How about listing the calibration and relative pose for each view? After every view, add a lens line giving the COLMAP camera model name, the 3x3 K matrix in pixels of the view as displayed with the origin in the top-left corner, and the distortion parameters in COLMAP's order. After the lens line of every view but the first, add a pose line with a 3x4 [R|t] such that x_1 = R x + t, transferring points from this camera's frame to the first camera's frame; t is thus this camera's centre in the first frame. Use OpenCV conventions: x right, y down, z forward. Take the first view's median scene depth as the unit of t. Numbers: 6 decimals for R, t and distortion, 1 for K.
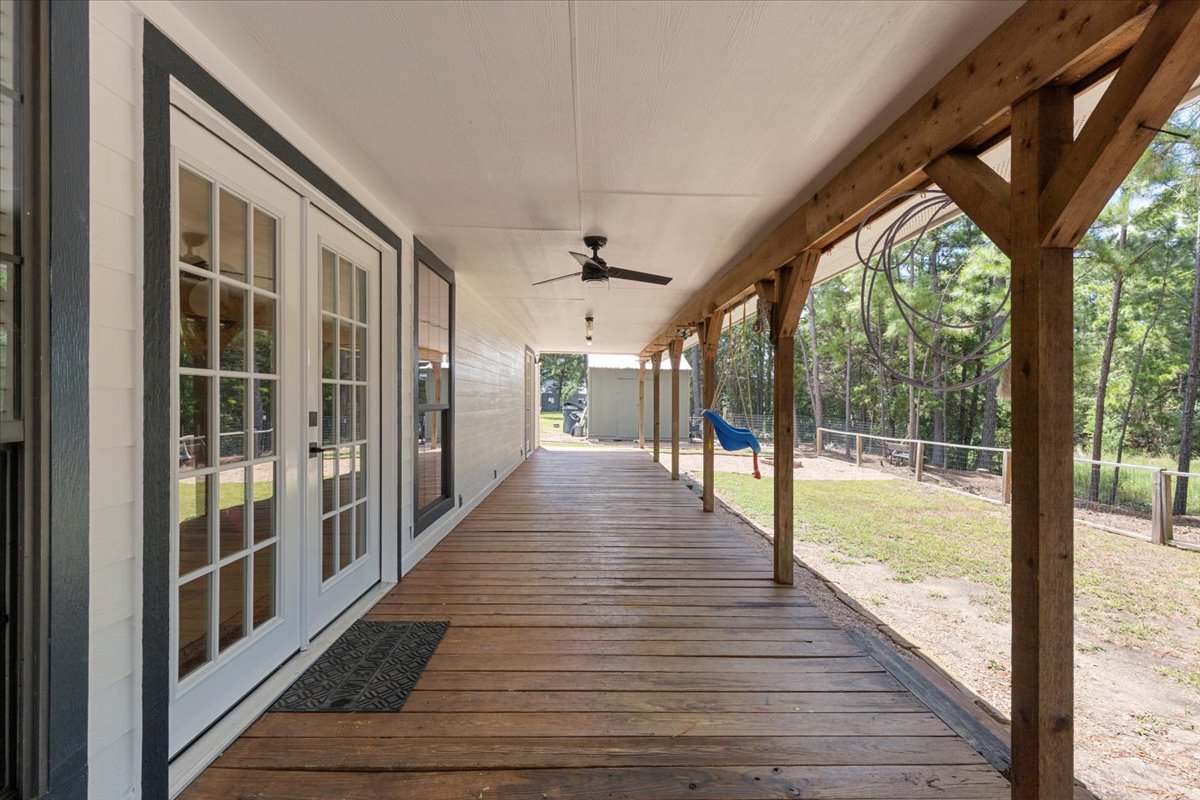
lens RADIAL K [[545.3, 0, 600.0], [0, 545.3, 400.0], [0, 0, 1]] dist [-0.000412, -0.019412]
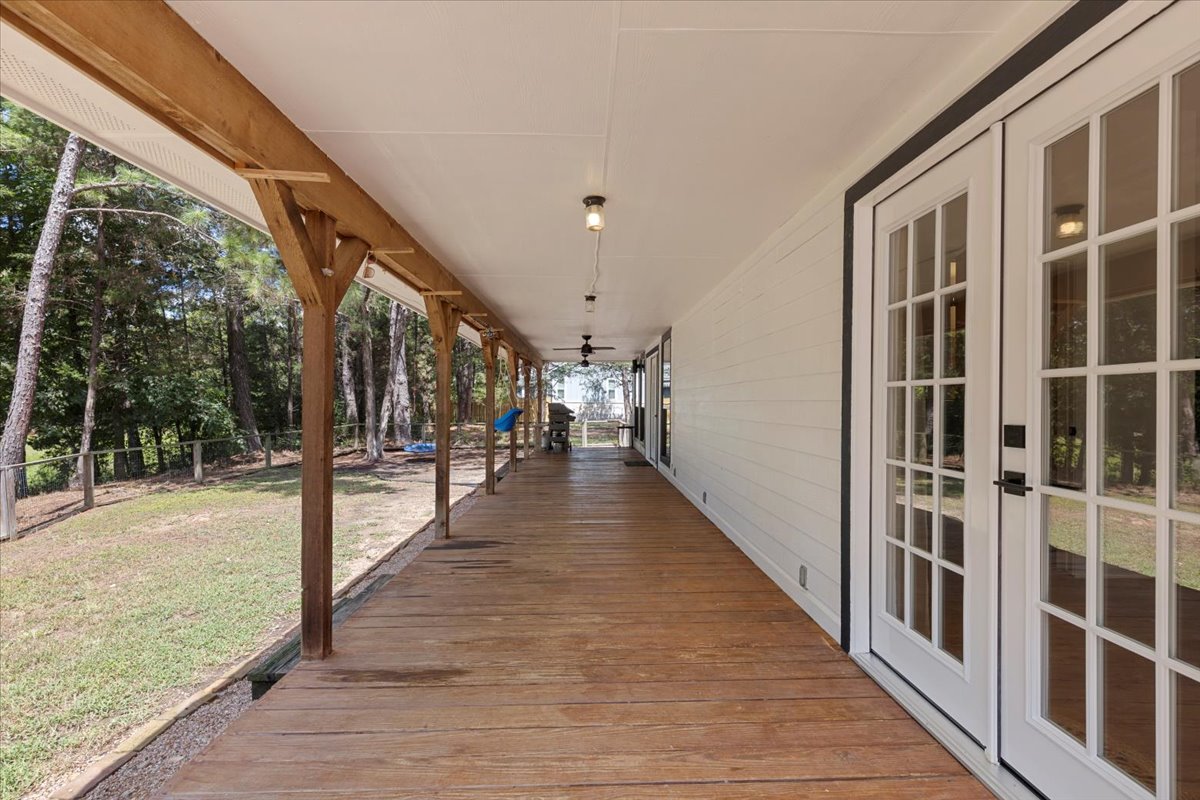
lens RADIAL K [[545.3, 0, 600.0], [0, 545.3, 400.0], [0, 0, 1]] dist [-0.000412, -0.019412]
pose [[-0.999943, -0.006365, -0.008601, -0.025918], [-0.006296, 0.999948, -0.008031, 0.000293], [0.008652, -0.007976, -0.999931, 1.740776]]
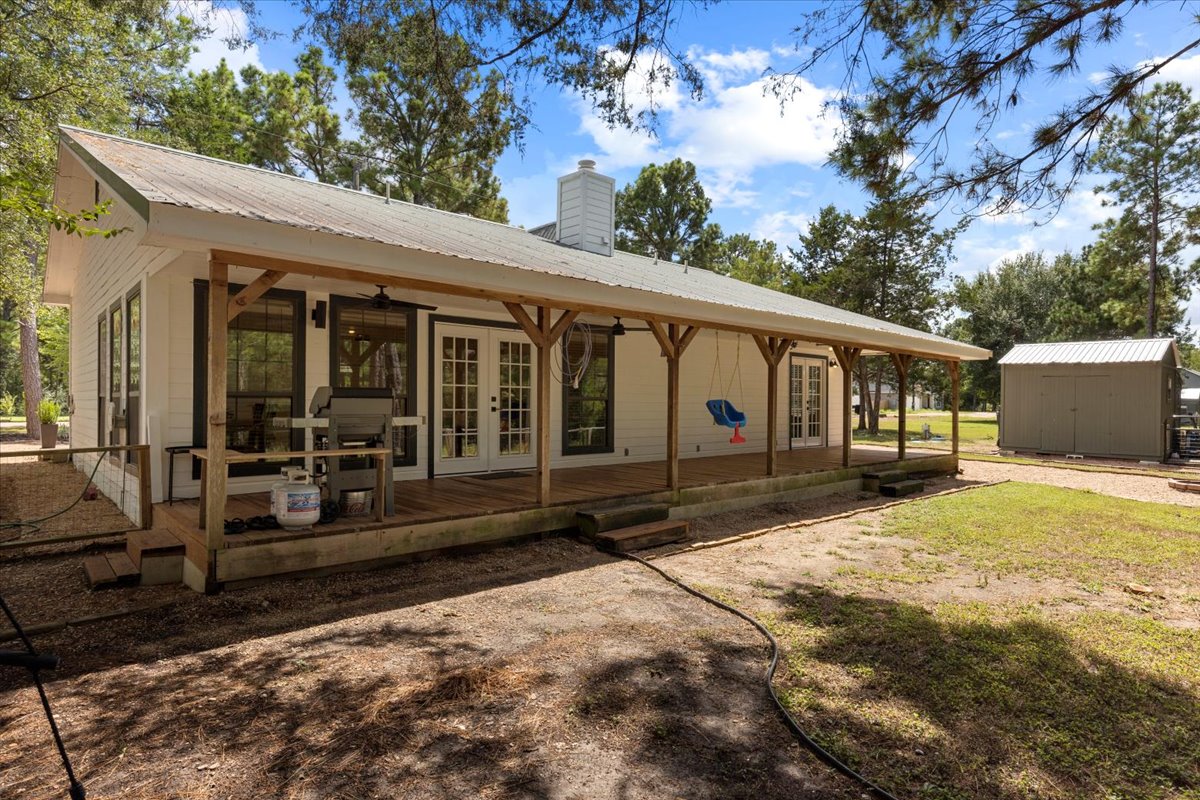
lens RADIAL K [[679.6, 0, 595.6], [0, 679.6, 404.4], [0, 0, 1]] dist [-0.003058, -0.000255]
pose [[0.680454, -0.003877, -0.732781, 2.846732], [0.001042, 0.999990, -0.004323, 0.087789], [0.732790, 0.002178, 0.680451, -1.292421]]
